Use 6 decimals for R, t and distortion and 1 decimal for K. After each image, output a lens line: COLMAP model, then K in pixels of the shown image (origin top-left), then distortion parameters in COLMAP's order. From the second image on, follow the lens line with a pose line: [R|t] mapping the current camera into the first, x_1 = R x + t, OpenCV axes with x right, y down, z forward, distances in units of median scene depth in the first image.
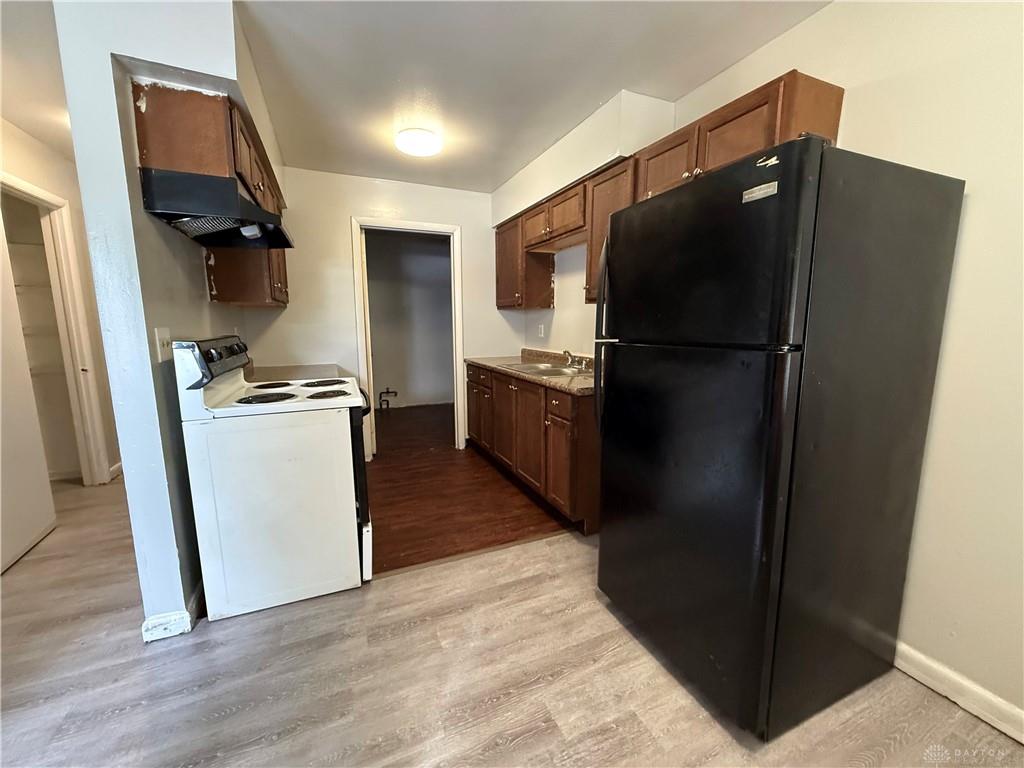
lens RADIAL K [[410.3, 0, 511.6], [0, 410.3, 383.1], [0, 0, 1]] dist [0.001007, -0.000023]
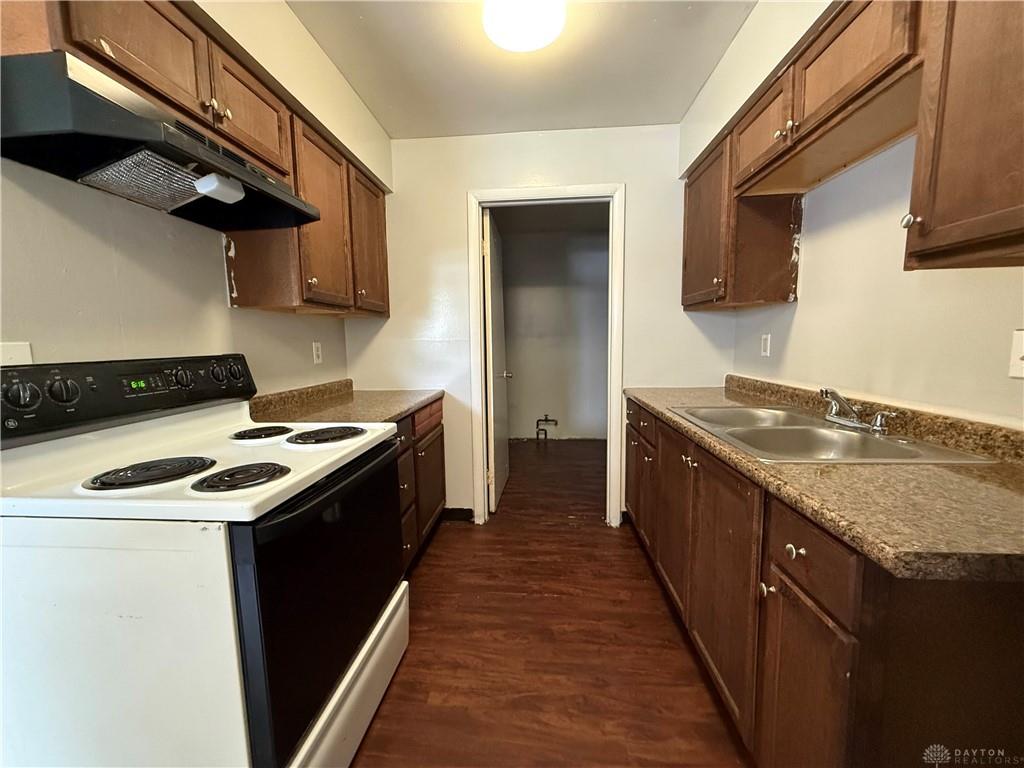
lens RADIAL K [[410.3, 0, 506.7], [0, 410.3, 383.5], [0, 0, 1]] dist [0.001007, -0.000023]
pose [[0.877235, 0.039764, -0.478411, 0.037429], [-0.056939, 0.998147, -0.021442, -0.051233], [0.476672, 0.046050, 0.877874, 0.408560]]
